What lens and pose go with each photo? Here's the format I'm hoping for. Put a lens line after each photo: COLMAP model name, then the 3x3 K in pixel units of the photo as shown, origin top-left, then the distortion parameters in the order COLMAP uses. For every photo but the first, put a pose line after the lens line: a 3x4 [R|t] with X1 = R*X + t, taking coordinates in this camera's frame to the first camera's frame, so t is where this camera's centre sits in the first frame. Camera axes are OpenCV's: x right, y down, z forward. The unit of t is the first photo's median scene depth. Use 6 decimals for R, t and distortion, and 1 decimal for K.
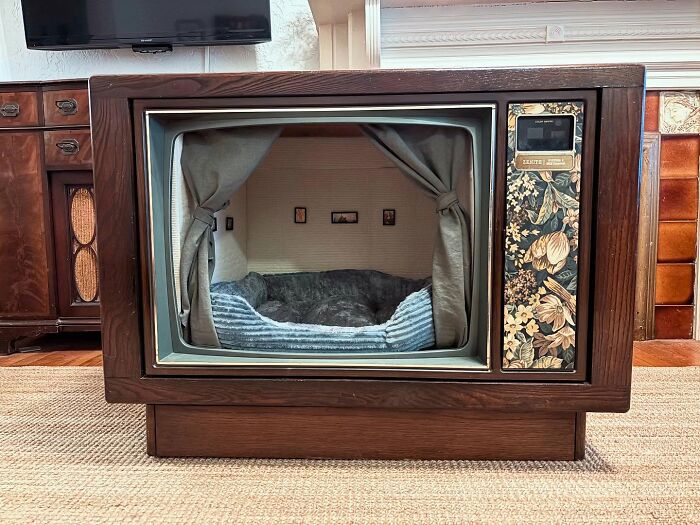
lens RADIAL K [[518.4, 0, 351.0], [0, 518.4, 242.6], [0, 0, 1]] dist [0.003175, -0.002741]
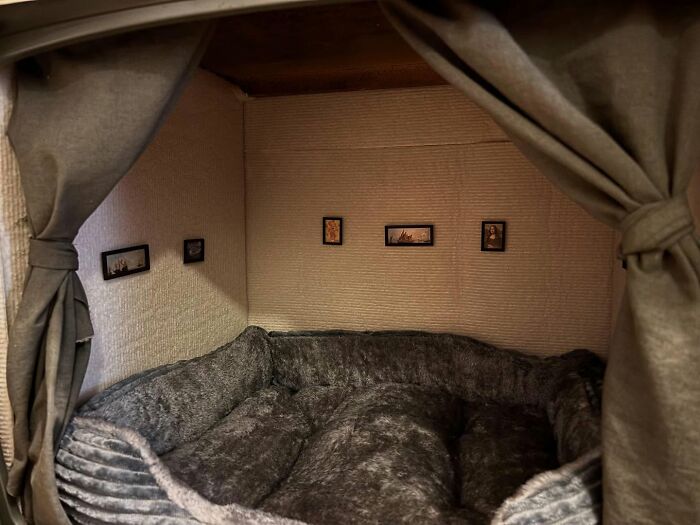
lens RADIAL K [[518.4, 0, 351.0], [0, 518.4, 242.6], [0, 0, 1]] dist [0.003175, -0.002741]
pose [[0.974550, 0.016000, -0.223597, 0.057245], [-0.010386, 0.999601, 0.026260, -0.062712], [0.223928, -0.023269, 0.974328, 0.520026]]
